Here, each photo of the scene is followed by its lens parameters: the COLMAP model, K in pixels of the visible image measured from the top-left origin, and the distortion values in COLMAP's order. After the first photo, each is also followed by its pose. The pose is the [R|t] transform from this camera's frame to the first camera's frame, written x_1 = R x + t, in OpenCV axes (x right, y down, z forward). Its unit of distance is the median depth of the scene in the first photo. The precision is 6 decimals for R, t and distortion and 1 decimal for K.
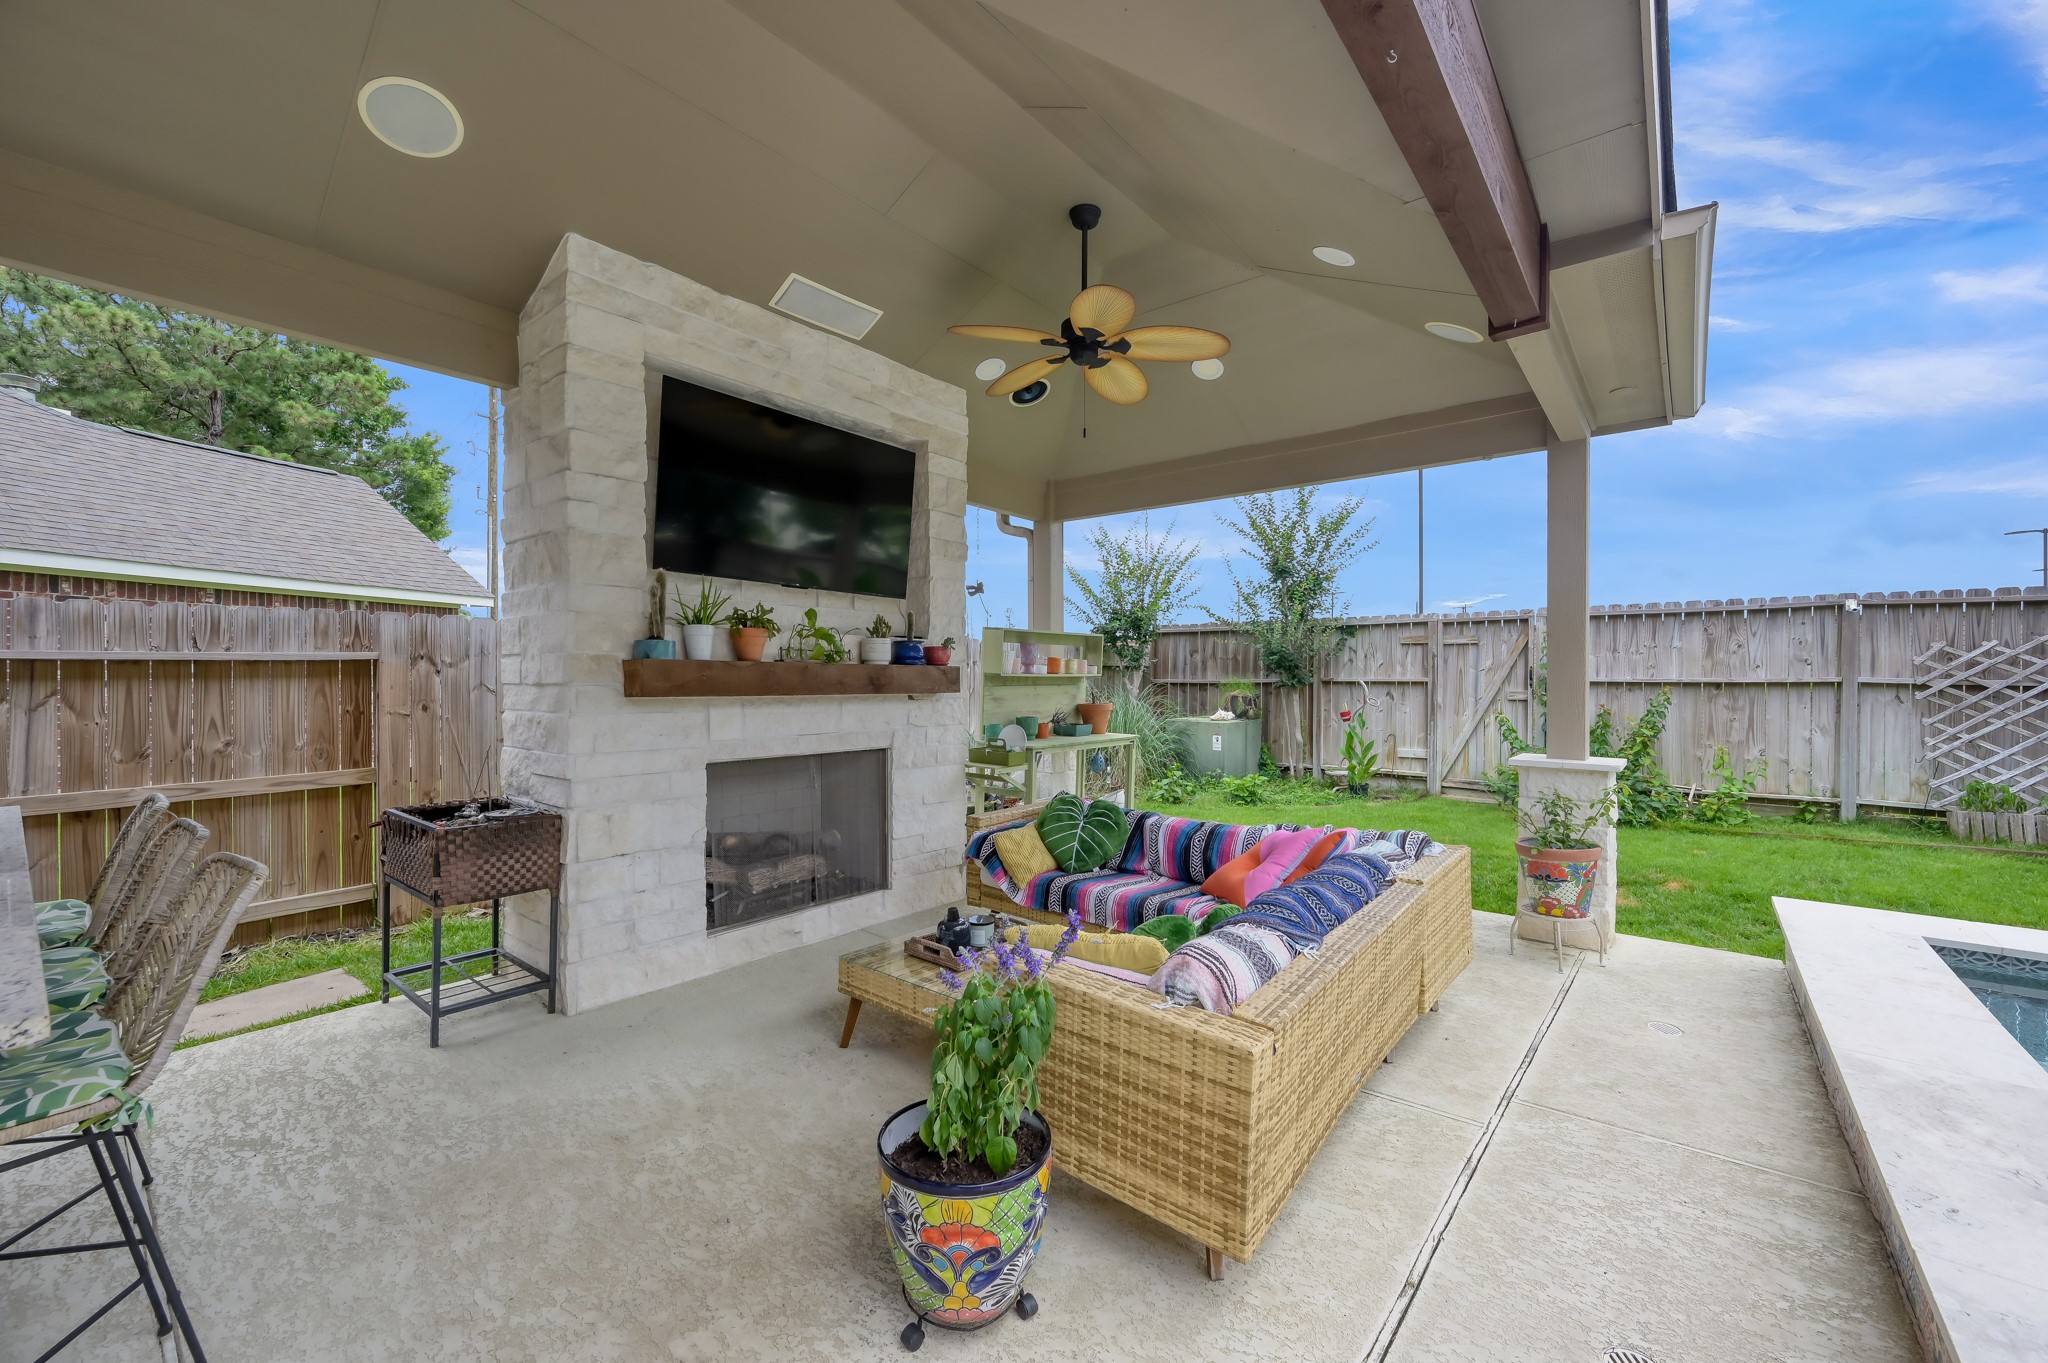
lens RADIAL K [[819.0, 0, 1026.8], [0, 819.0, 672.6], [0, 0, 1]] dist [0.000594, 0.000075]
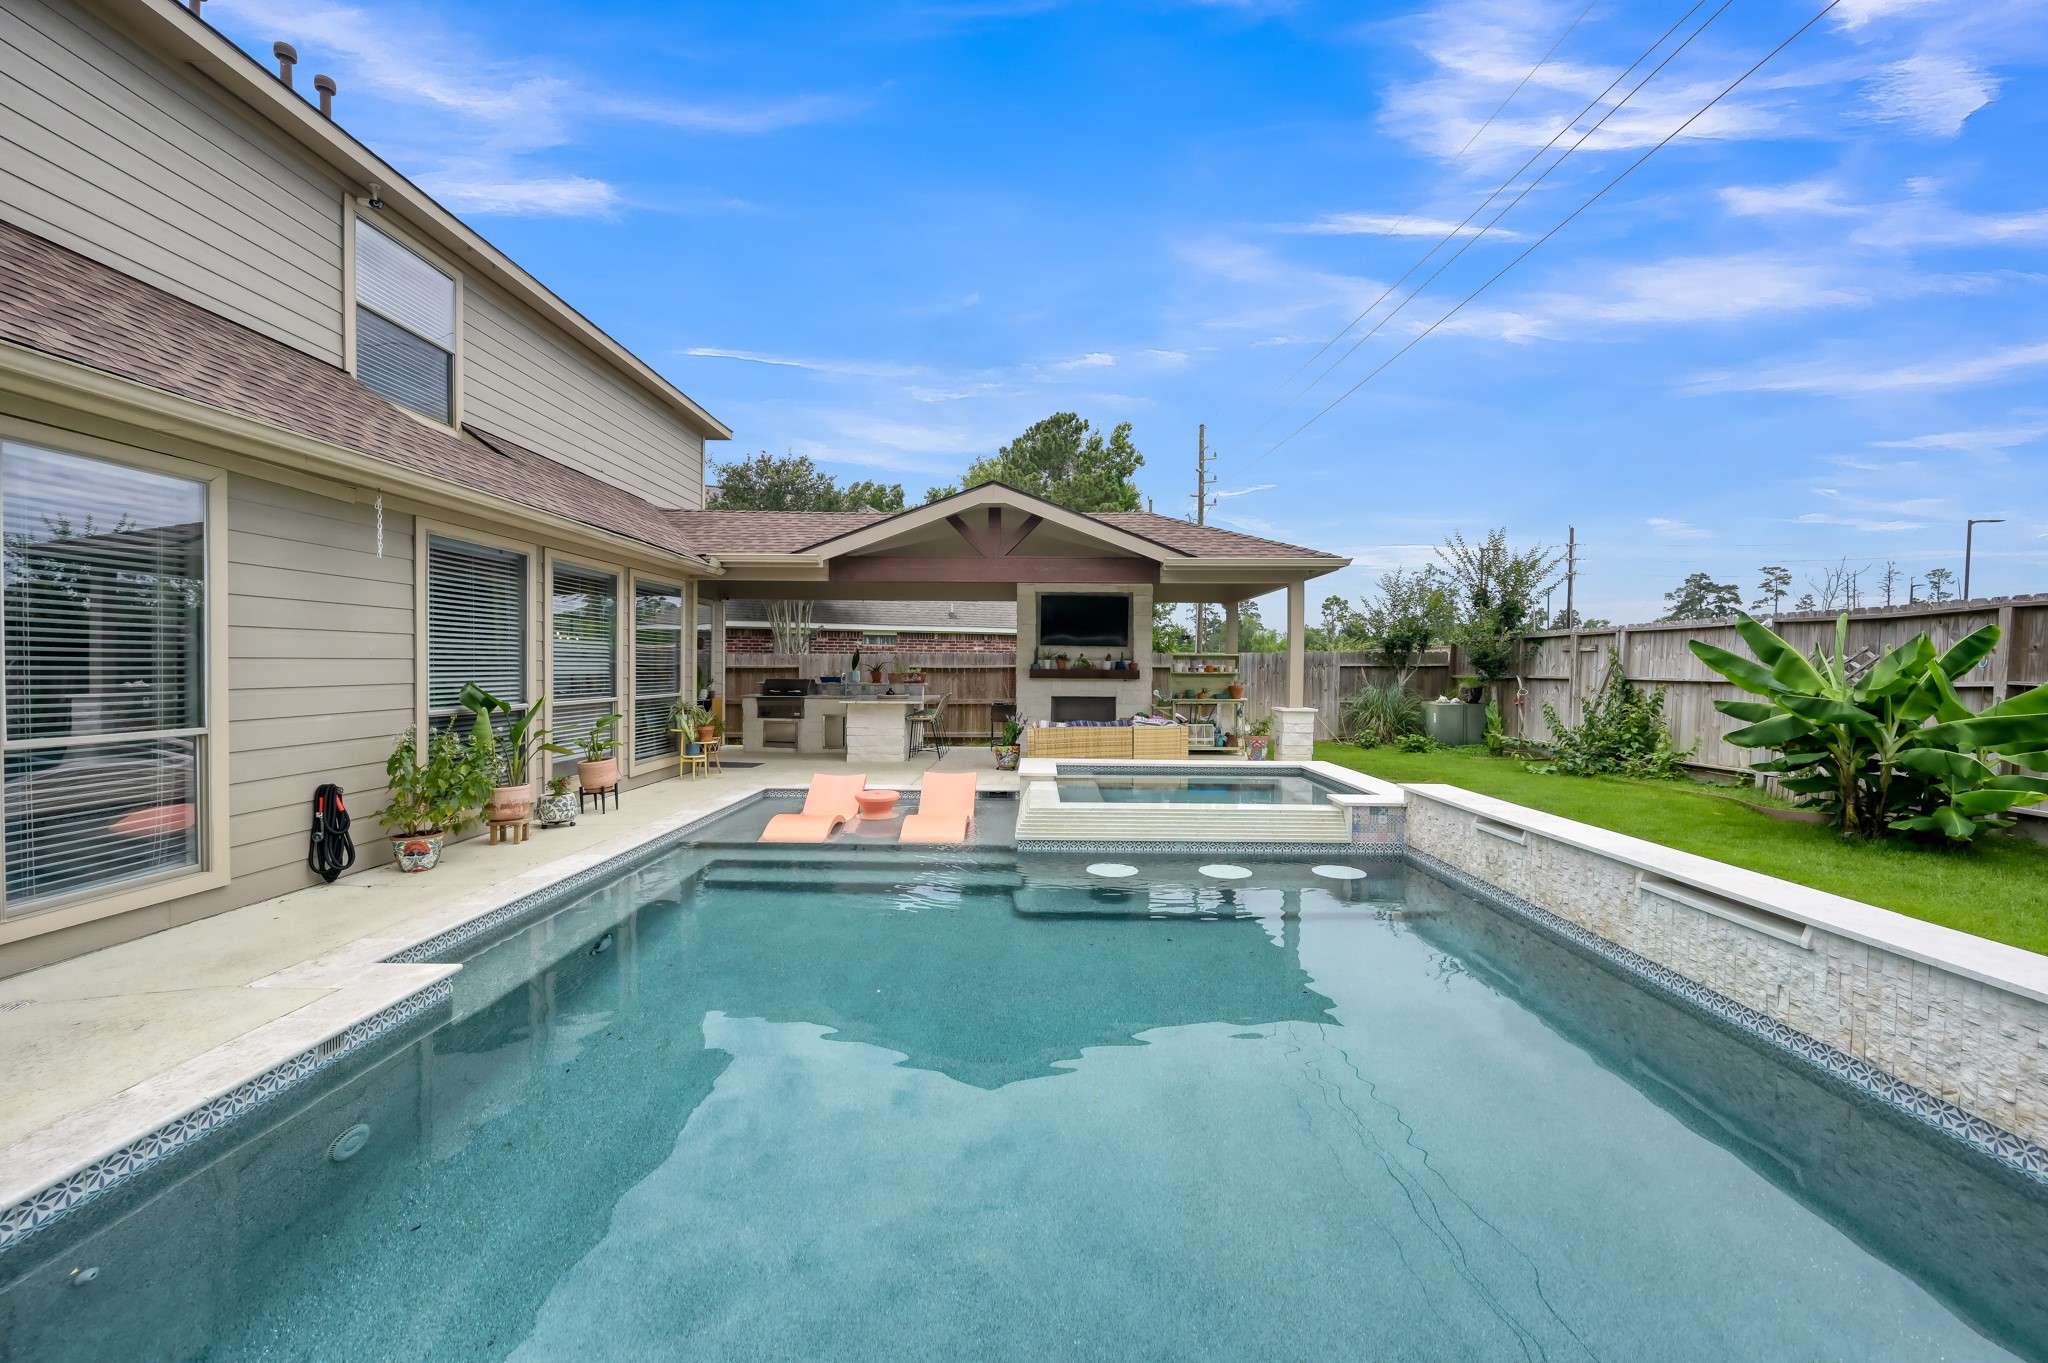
lens RADIAL K [[819.0, 0, 1026.8], [0, 819.0, 672.6], [0, 0, 1]] dist [0.000594, 0.000075]
pose [[0.607478, 0.003476, -0.794329, 2.119468], [0.000281, 0.999989, 0.004590, -0.011600], [0.794337, -0.003012, 0.607471, -1.150765]]
